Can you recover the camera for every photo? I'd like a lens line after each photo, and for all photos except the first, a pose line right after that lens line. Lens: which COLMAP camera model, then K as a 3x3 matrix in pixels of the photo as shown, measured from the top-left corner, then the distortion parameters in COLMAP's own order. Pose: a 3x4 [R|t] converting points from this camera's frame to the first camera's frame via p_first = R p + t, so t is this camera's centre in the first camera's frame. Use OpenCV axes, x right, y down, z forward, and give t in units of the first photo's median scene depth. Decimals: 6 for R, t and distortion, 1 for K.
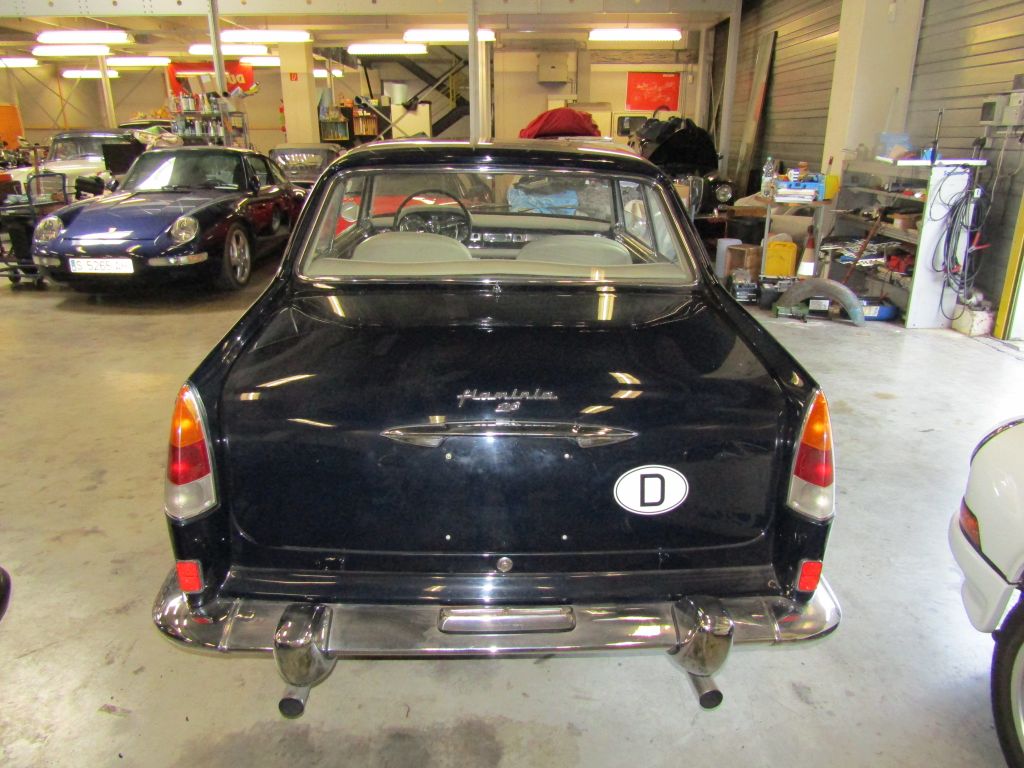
lens RADIAL K [[724.3, 0, 512.0], [0, 724.3, 384.0], [0, 0, 1]] dist [-0.008273, 0.000542]
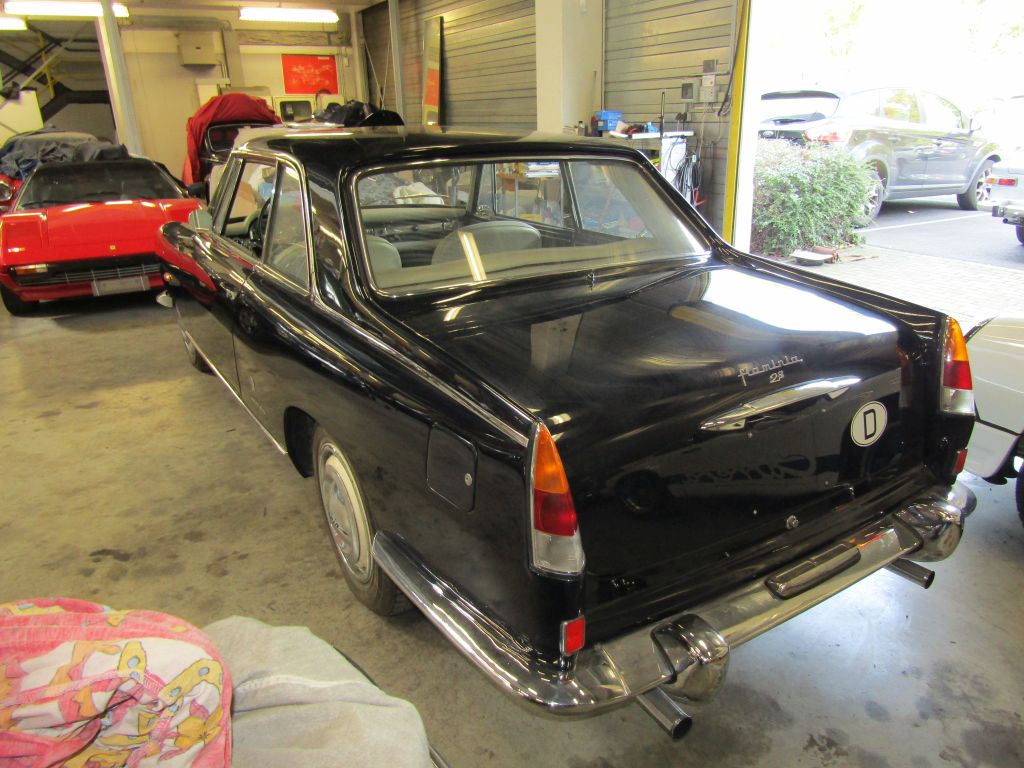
lens RADIAL K [[727.9, 0, 509.3], [0, 727.9, 380.2], [0, 0, 1]] dist [-0.007866, -0.000816]
pose [[0.868798, -0.192208, 0.456341, -0.099956], [0.185633, 0.980804, 0.059694, -0.011924], [-0.459054, 0.032850, 0.887801, 0.027798]]
